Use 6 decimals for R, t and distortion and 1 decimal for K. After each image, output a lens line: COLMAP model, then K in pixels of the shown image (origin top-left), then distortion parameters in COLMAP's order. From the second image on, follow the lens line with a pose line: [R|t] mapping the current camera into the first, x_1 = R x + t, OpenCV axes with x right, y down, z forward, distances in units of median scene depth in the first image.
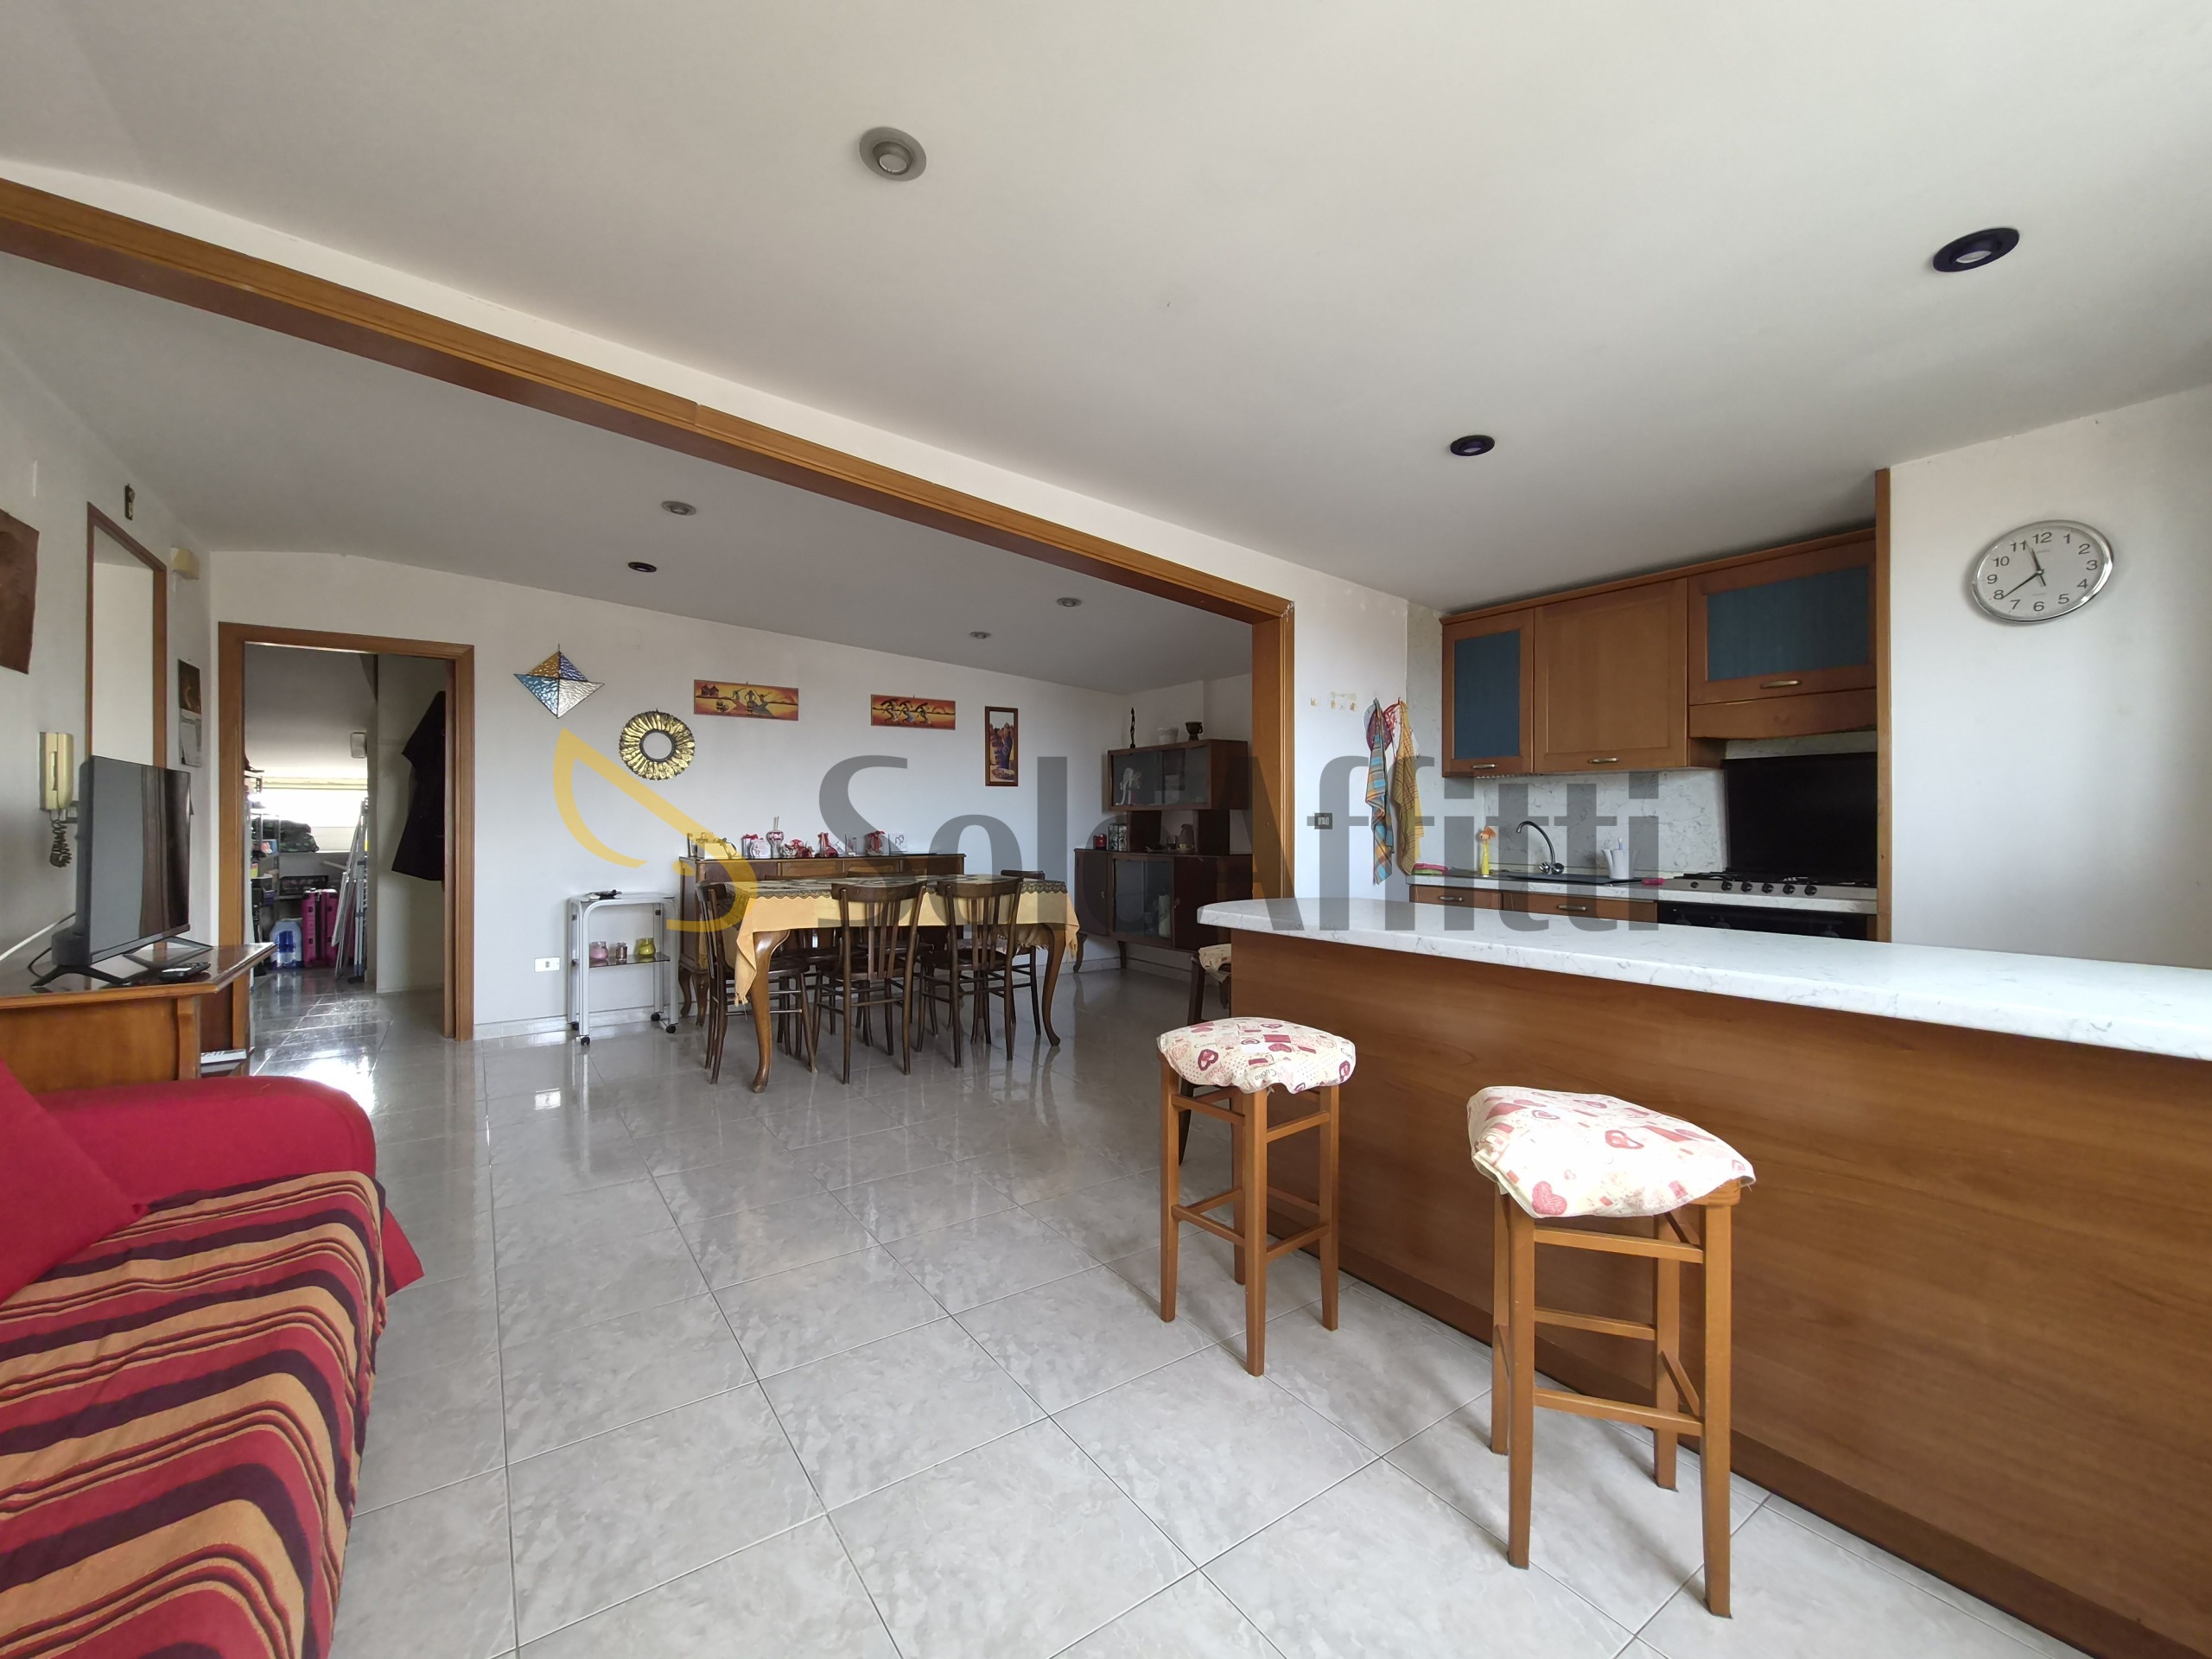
lens RADIAL K [[915.4, 0, 1085.9], [0, 915.4, 821.6], [0, 0, 1]] dist [0.001627, 0.000399]
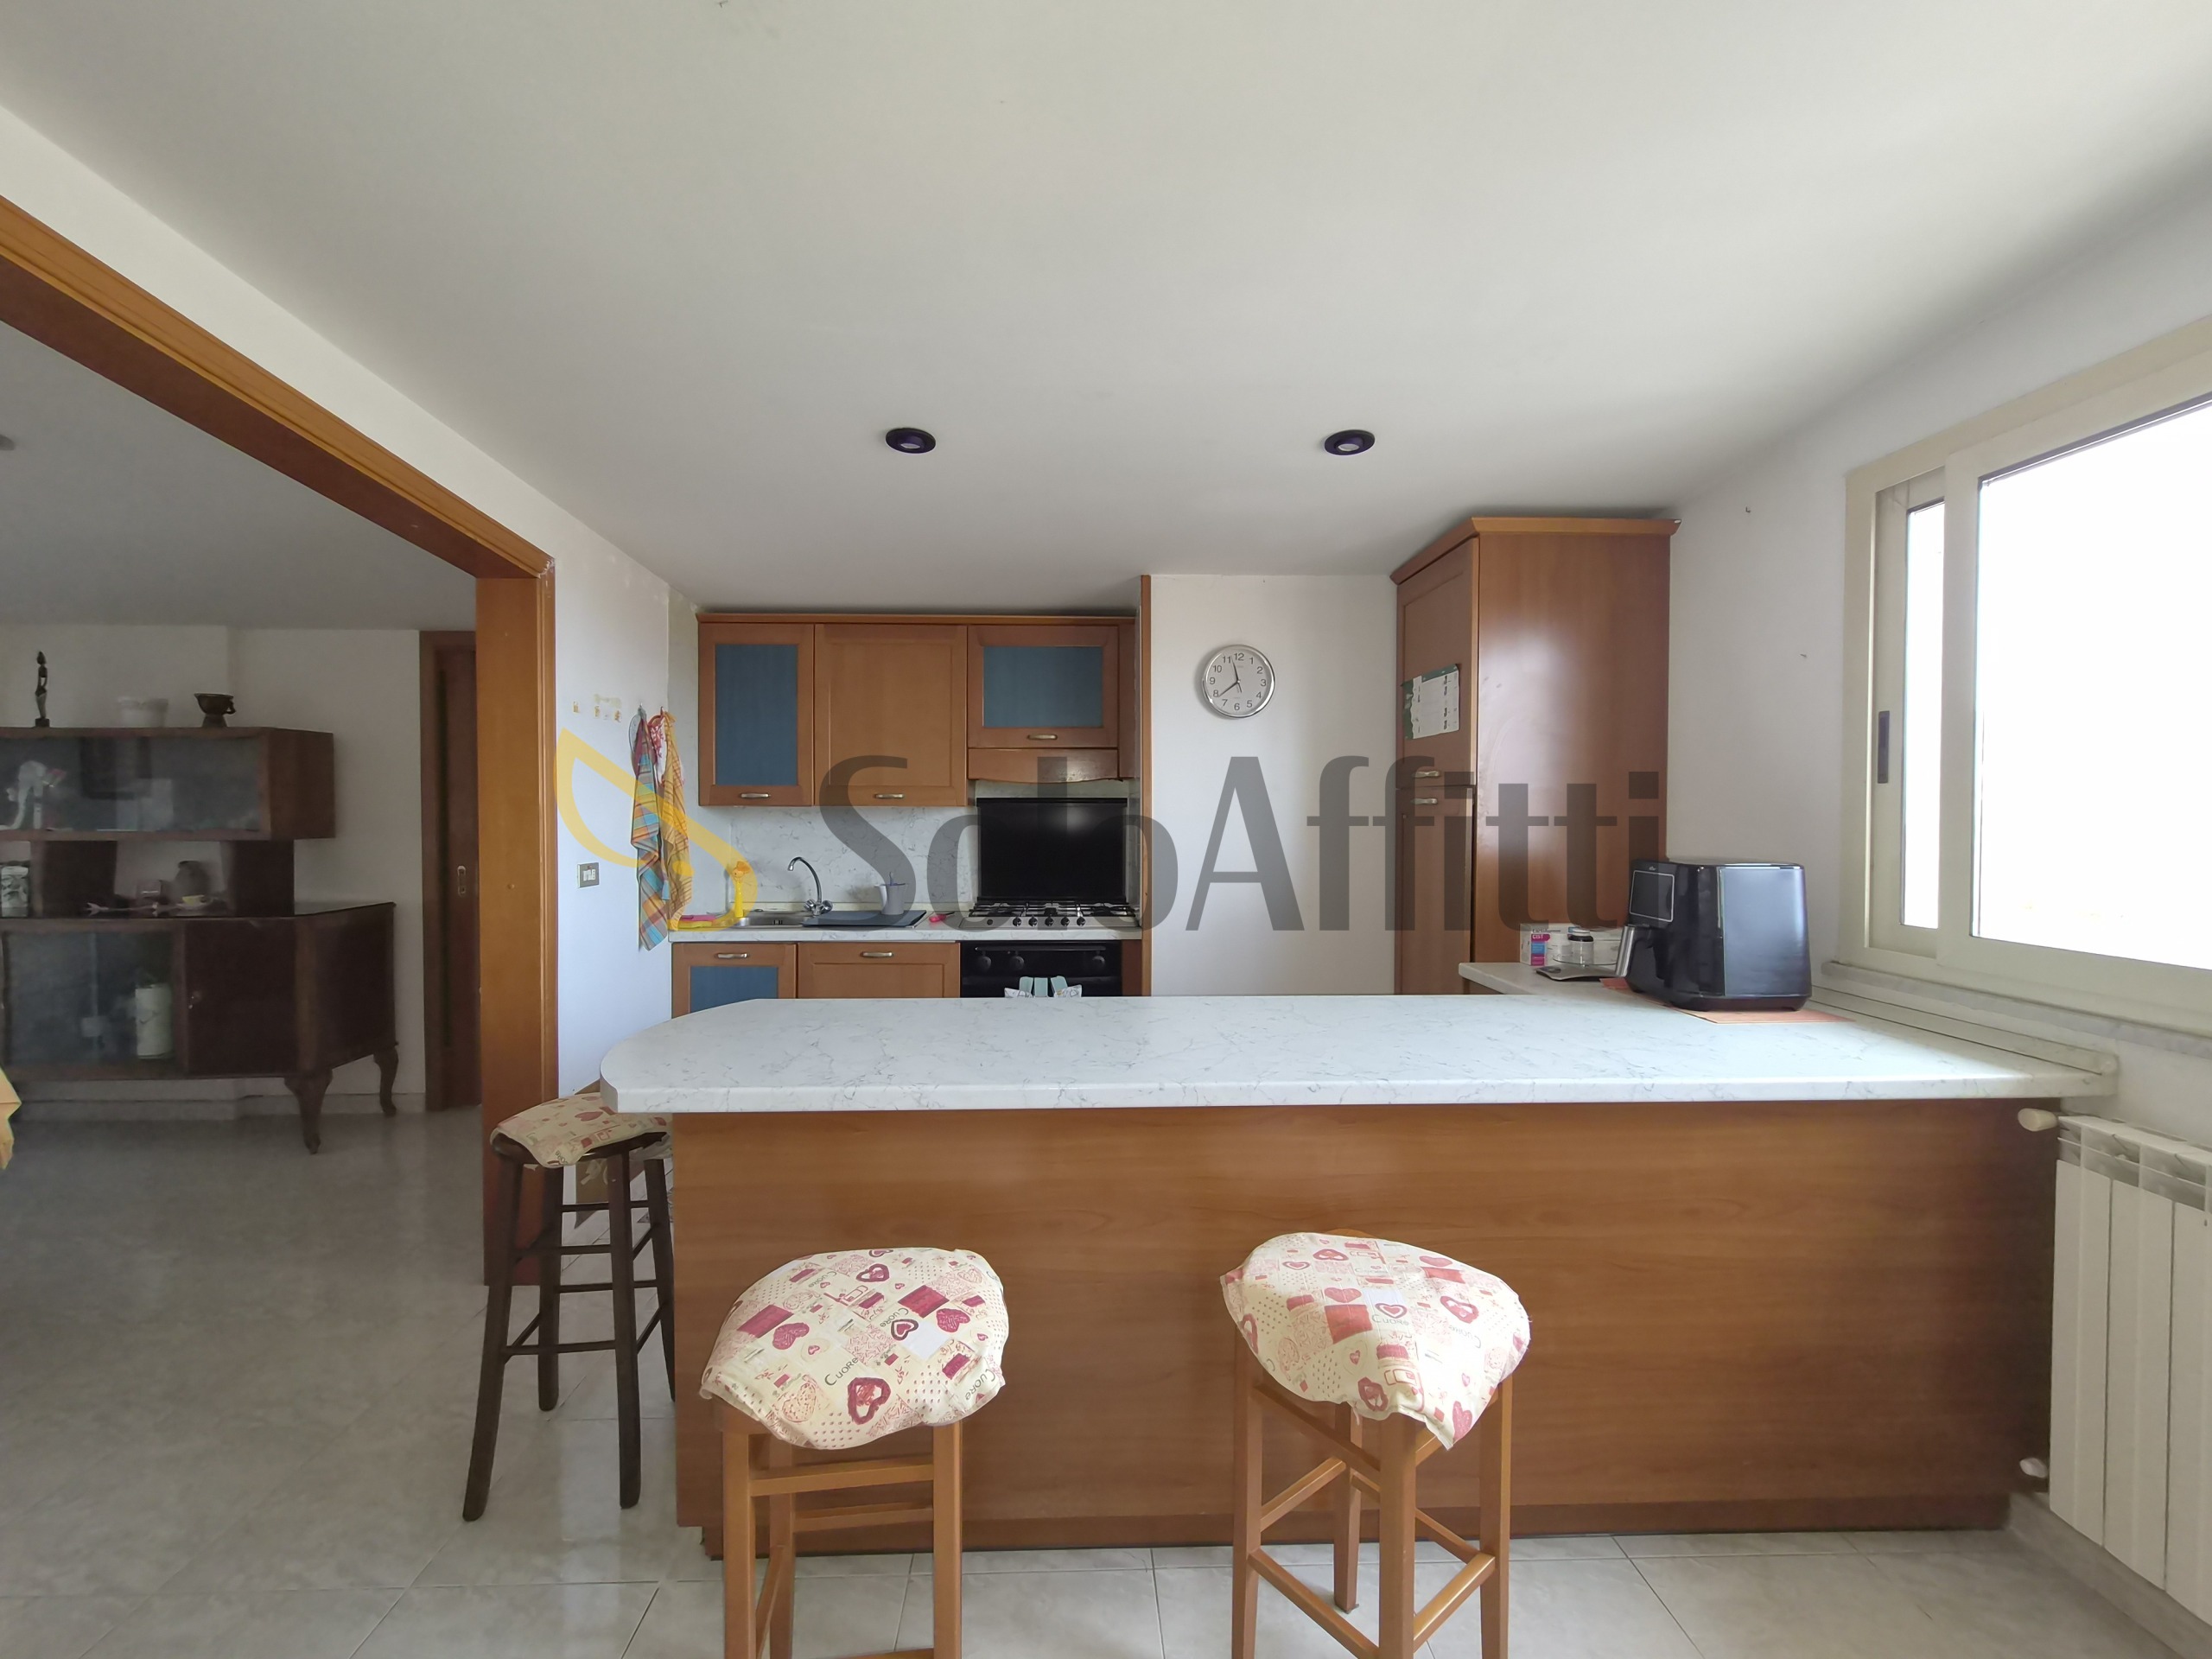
lens RADIAL K [[915.4, 0, 1103.4], [0, 915.4, 819.7], [0, 0, 1]] dist [0.001627, 0.000399]
pose [[0.532237, -0.011988, 0.846511, -0.135516], [-0.000451, 0.999896, 0.014444, -0.056043], [-0.846595, -0.008069, 0.532176, 0.287440]]
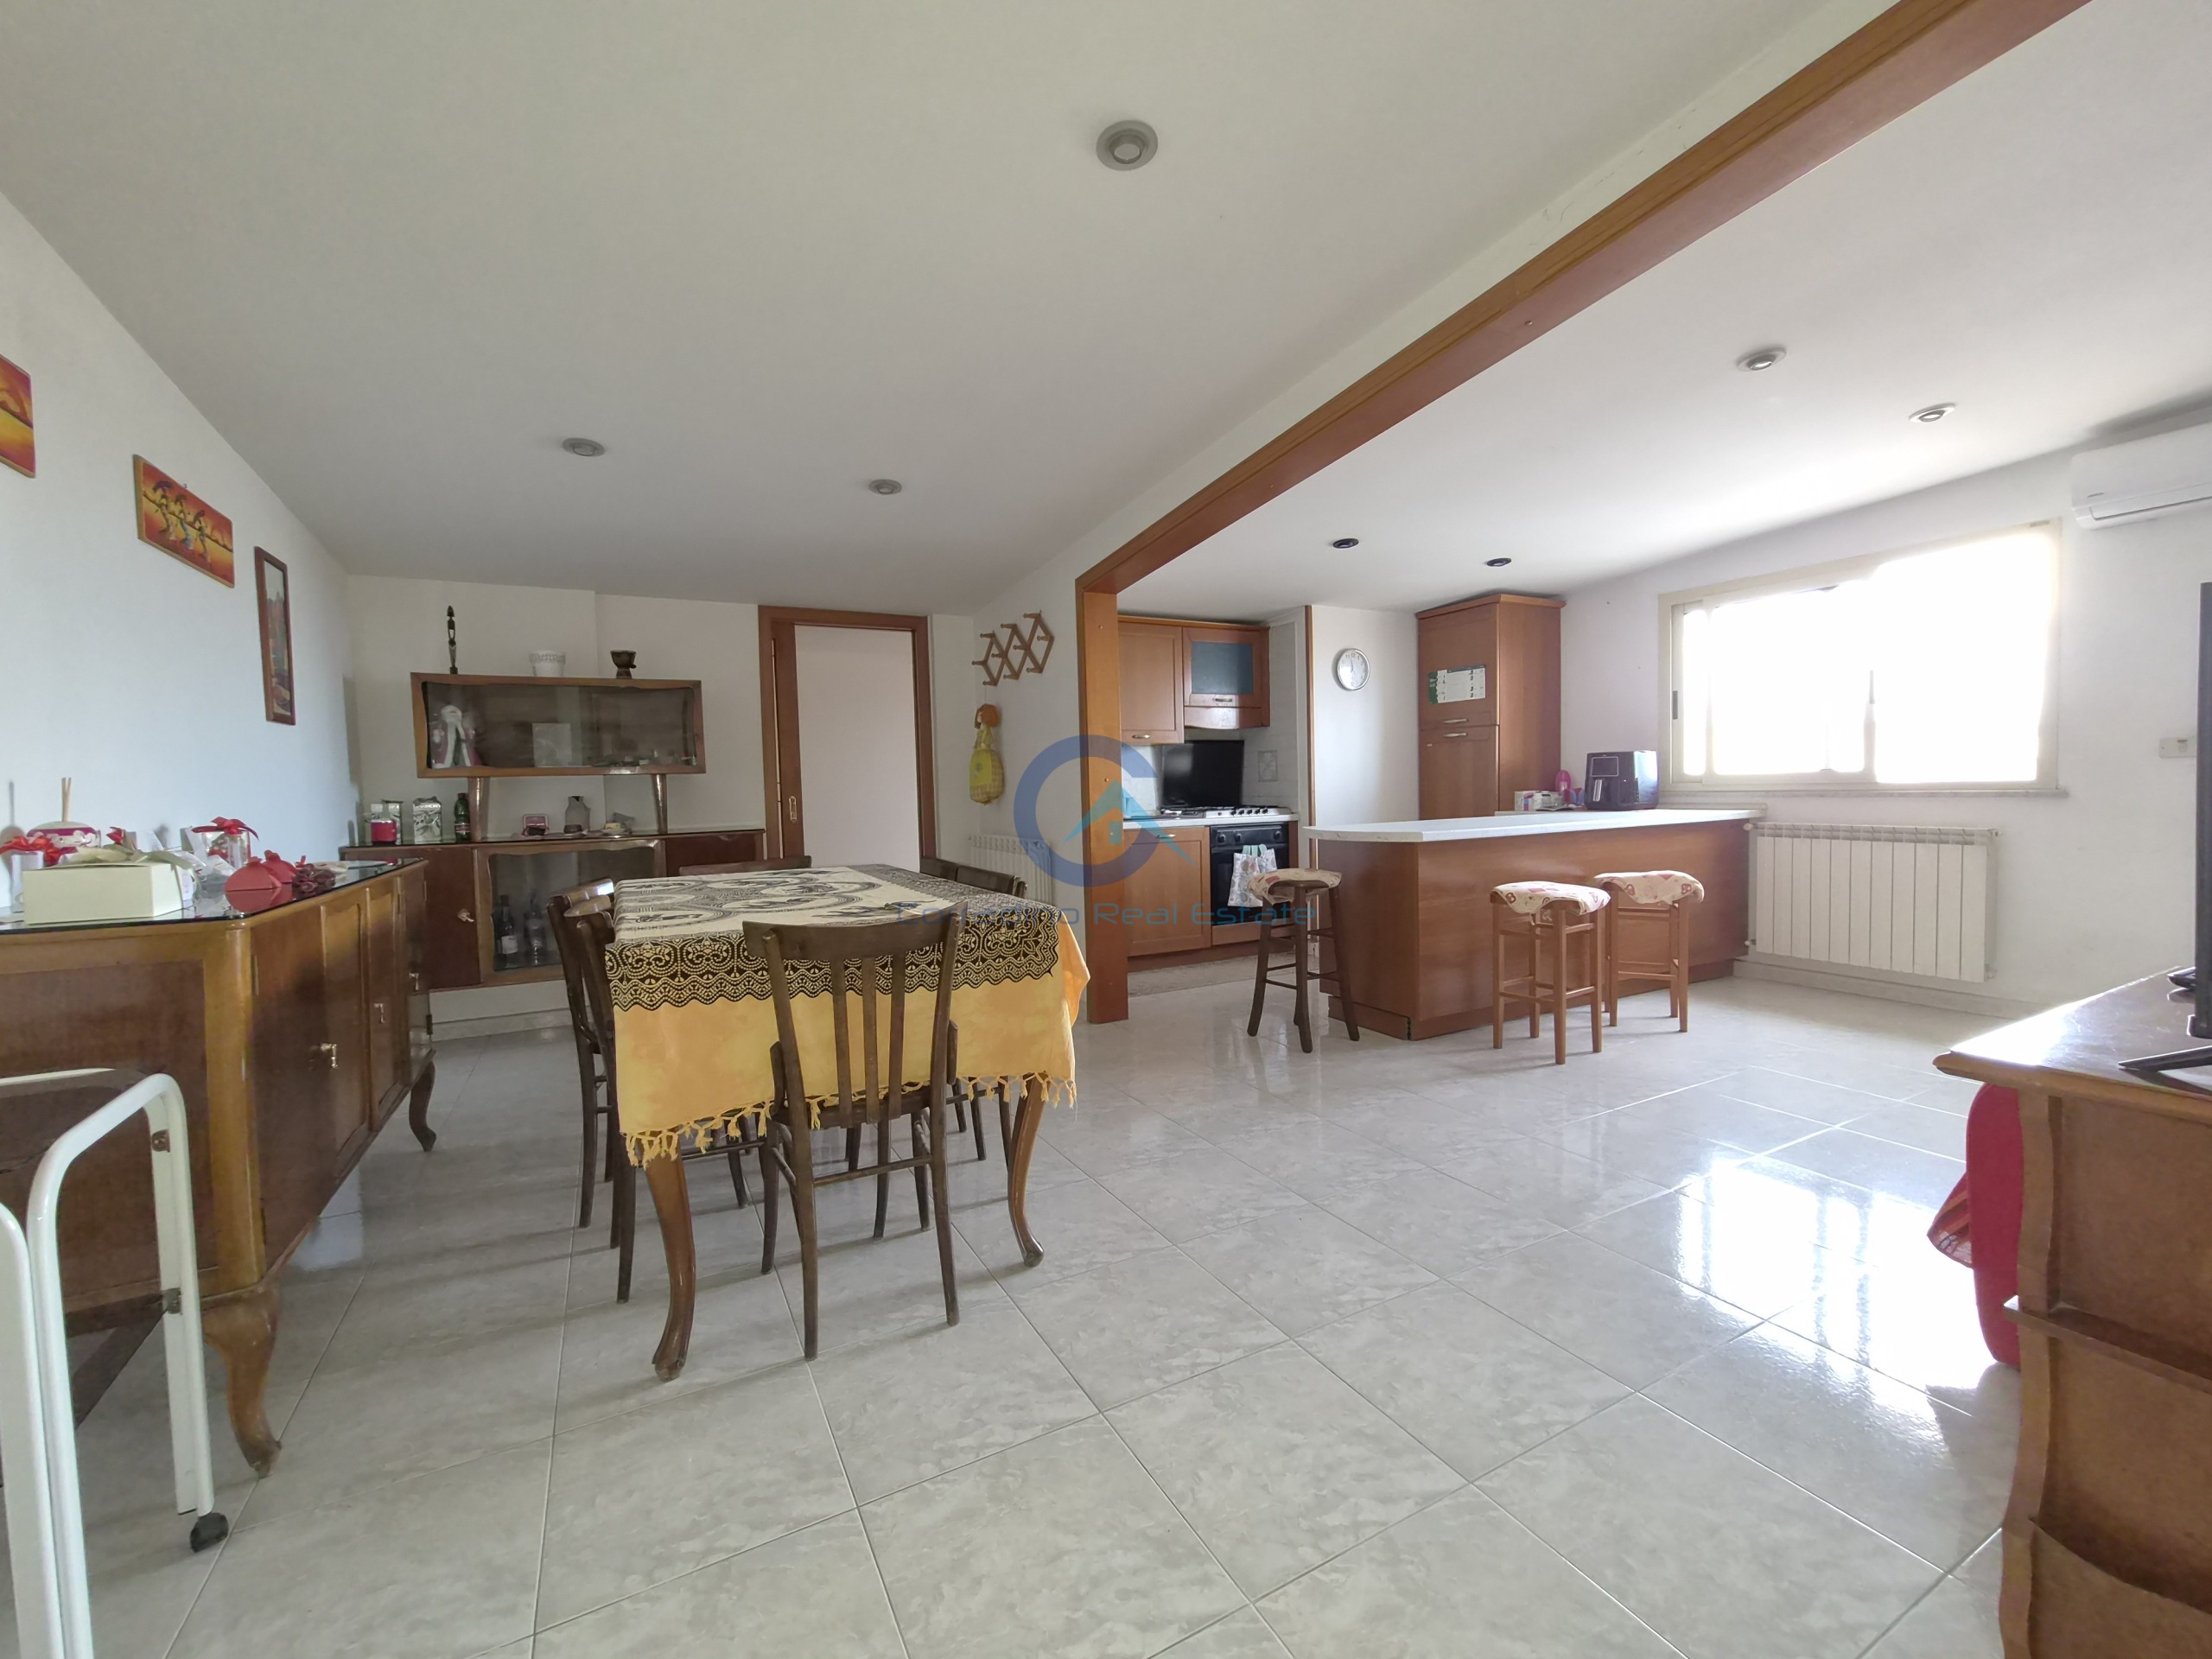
lens RADIAL K [[915.4, 0, 1102.4], [0, 915.4, 823.0], [0, 0, 1]] dist [0.001627, 0.000399]
pose [[0.100547, -0.043617, 0.993976, -0.897696], [0.026066, 0.998811, 0.041192, 0.007963], [-0.994591, 0.021767, 0.101565, 0.904756]]
